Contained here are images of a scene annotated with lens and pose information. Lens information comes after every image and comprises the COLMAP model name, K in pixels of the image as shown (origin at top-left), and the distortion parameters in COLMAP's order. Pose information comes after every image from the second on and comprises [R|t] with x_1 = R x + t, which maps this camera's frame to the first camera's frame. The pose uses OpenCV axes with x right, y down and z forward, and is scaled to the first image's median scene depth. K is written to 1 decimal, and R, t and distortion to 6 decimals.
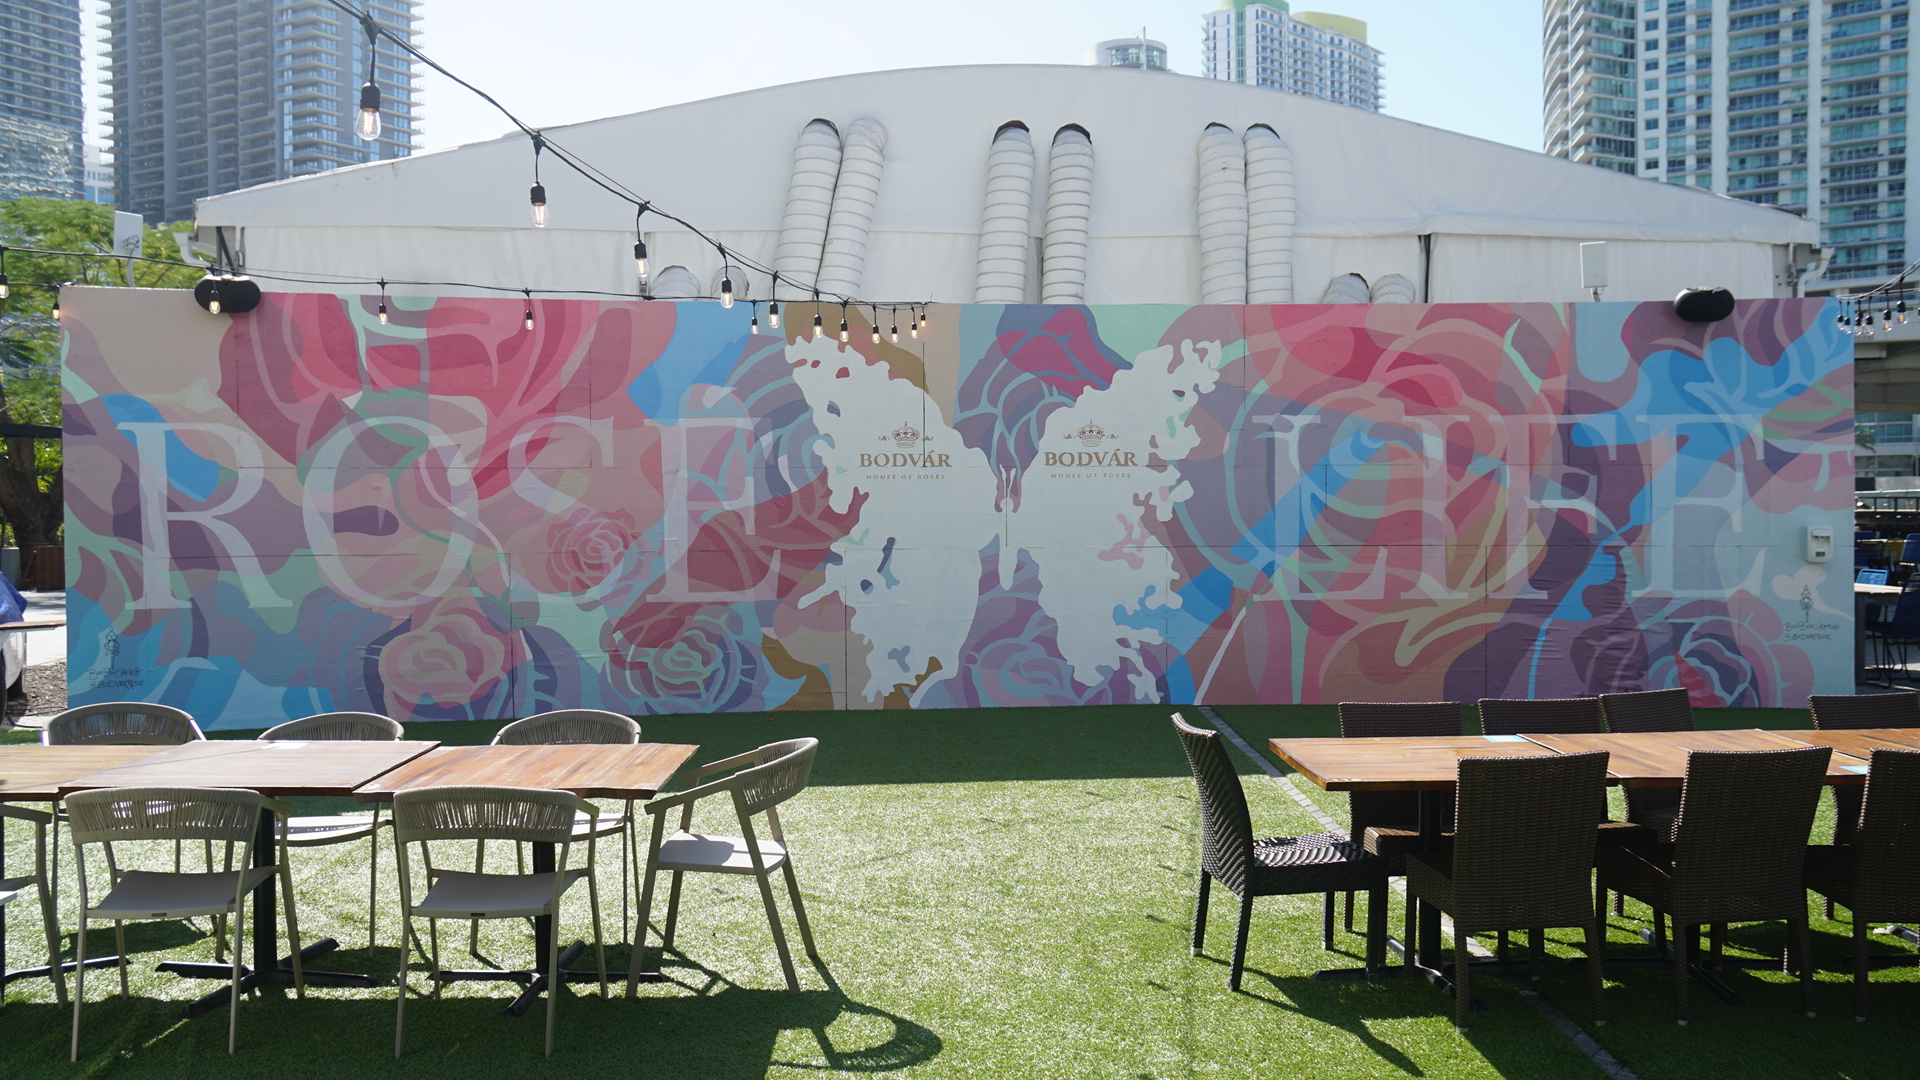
lens RADIAL K [[1609.1, 0, 953.1], [0, 1609.1, 537.3], [0, 0, 1]] dist [-0.099352, 0.145731]
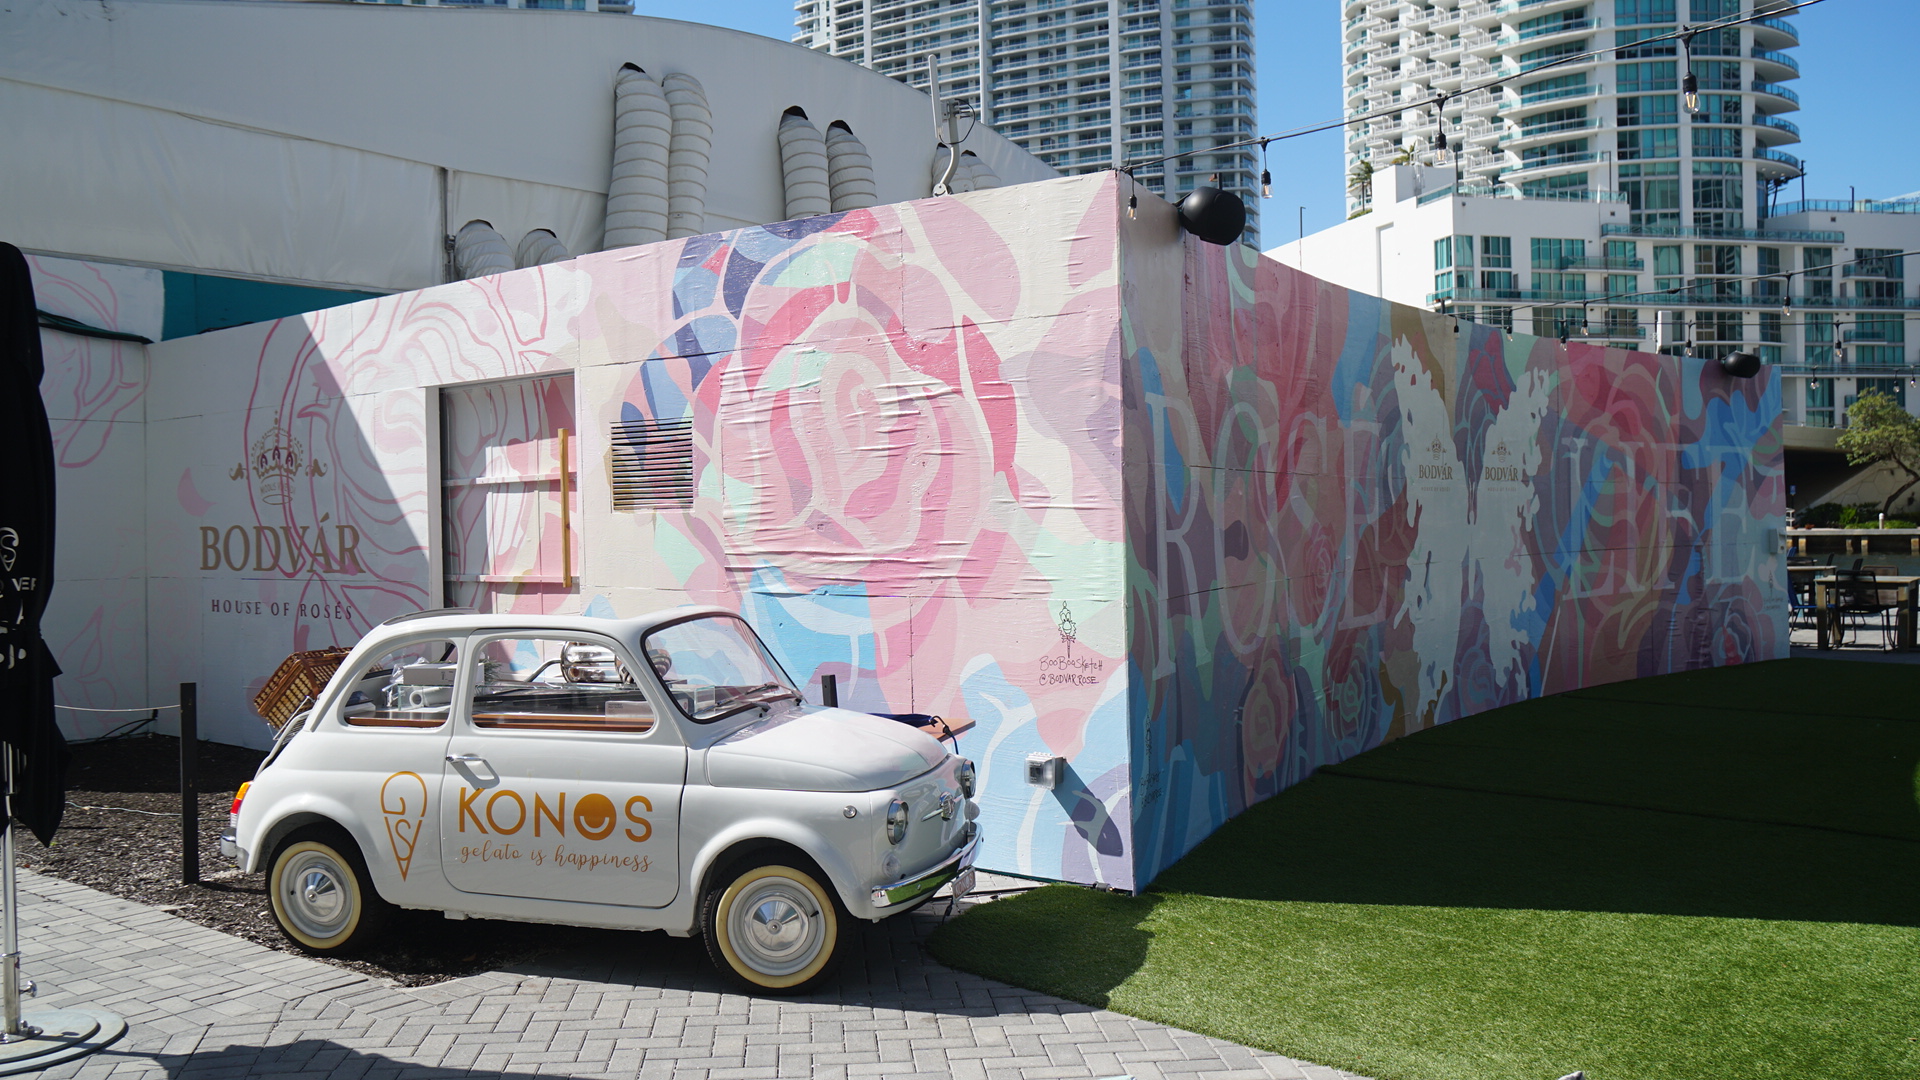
lens RADIAL K [[1599.7, 0, 953.5], [0, 1599.7, 535.2], [0, 0, 1]] dist [-0.099042, 0.142875]
pose [[0.694694, -0.014070, 0.719167, -0.934575], [0.030527, 0.999485, -0.009934, -0.008825], [-0.718657, 0.028855, 0.694766, 0.539036]]
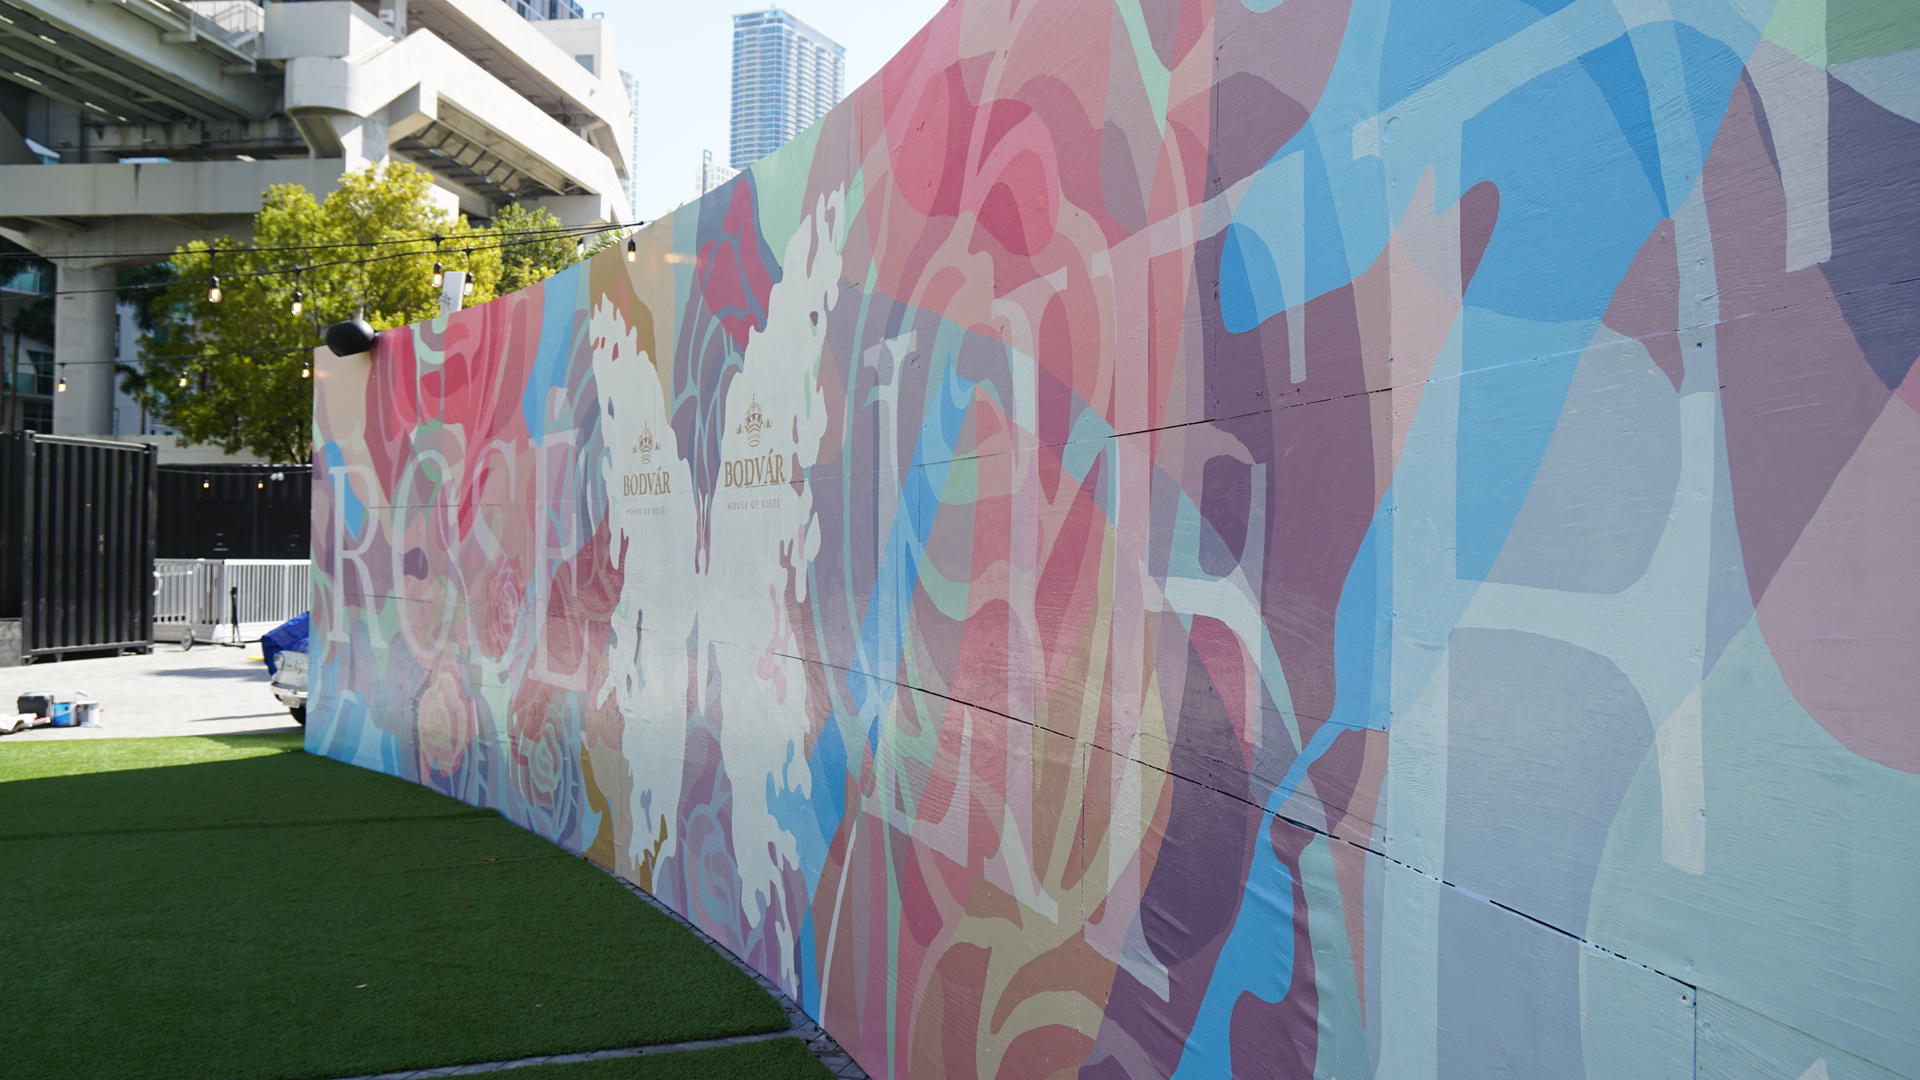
lens RADIAL K [[1613.4, 0, 960.0], [0, 1613.4, 540.0], [0, 0, 1]] dist [-0.107123, 0.168407]
pose [[0.375068, 0.005464, -0.926981, 0.580122], [-0.039257, 0.999179, -0.009994, -0.025338], [0.926166, 0.040139, 0.374975, 0.883422]]
